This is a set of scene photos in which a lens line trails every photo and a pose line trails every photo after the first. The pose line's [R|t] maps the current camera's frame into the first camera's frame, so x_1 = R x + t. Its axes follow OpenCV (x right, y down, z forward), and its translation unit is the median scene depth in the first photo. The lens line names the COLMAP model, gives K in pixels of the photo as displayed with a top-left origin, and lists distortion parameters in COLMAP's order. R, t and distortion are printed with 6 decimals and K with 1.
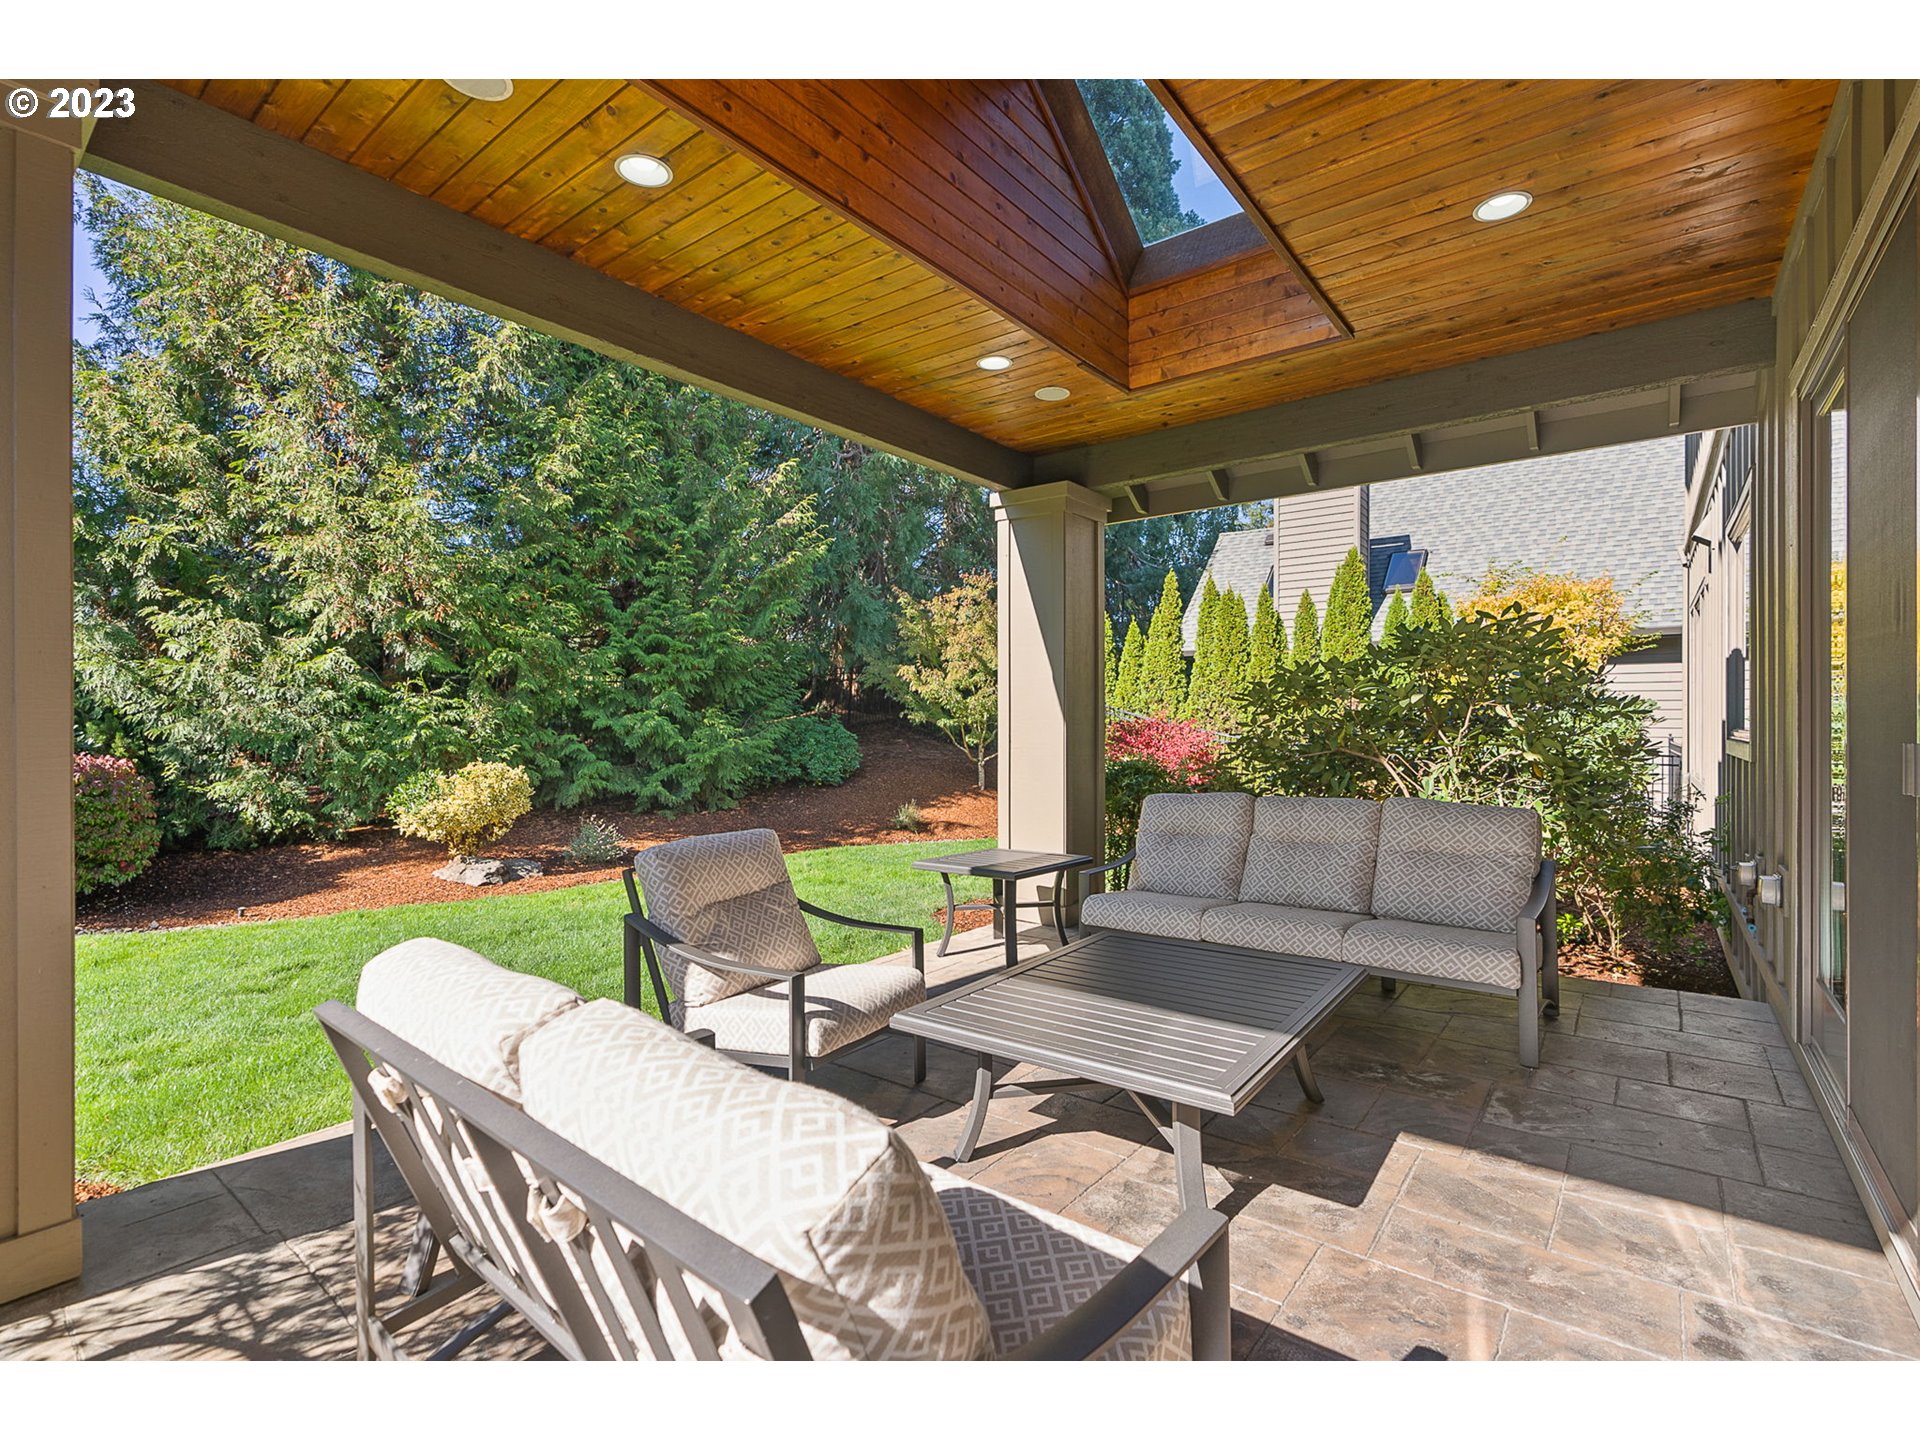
lens RADIAL K [[887.4, 0, 955.2], [0, 887.4, 714.6], [0, 0, 1]] dist [-0.013646, 0.008137]
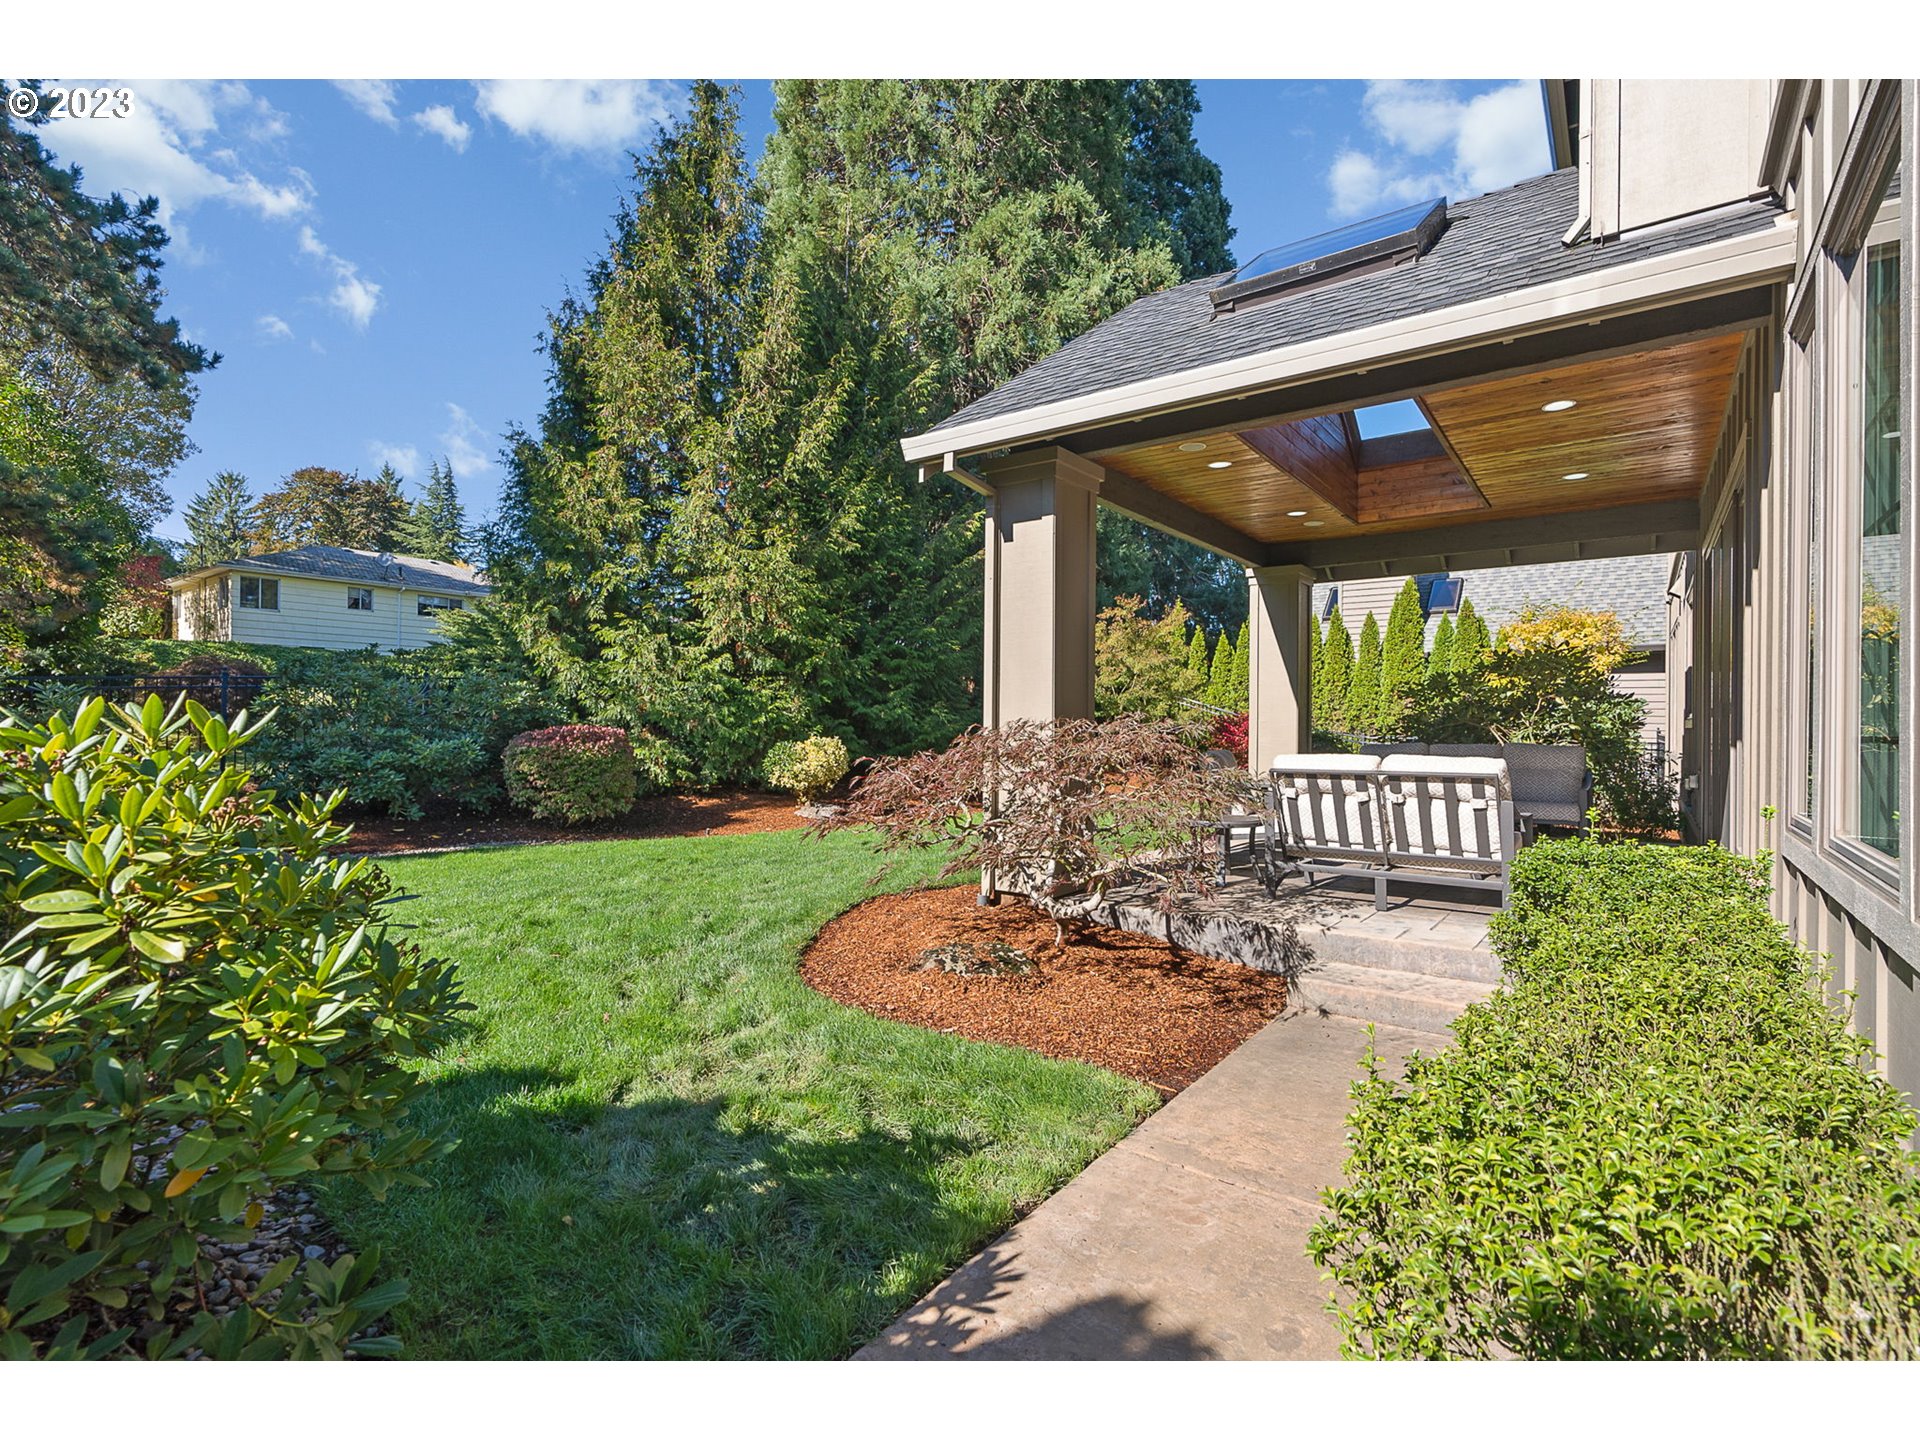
lens RADIAL K [[893.4, 0, 960.2], [0, 893.4, 714.2], [0, 0, 1]] dist [-0.004025, -0.000116]
pose [[0.999903, 0.007891, 0.011491, -0.338567], [-0.007869, 0.999967, -0.002023, 0.020185], [-0.011507, 0.001933, 0.999932, -0.438626]]
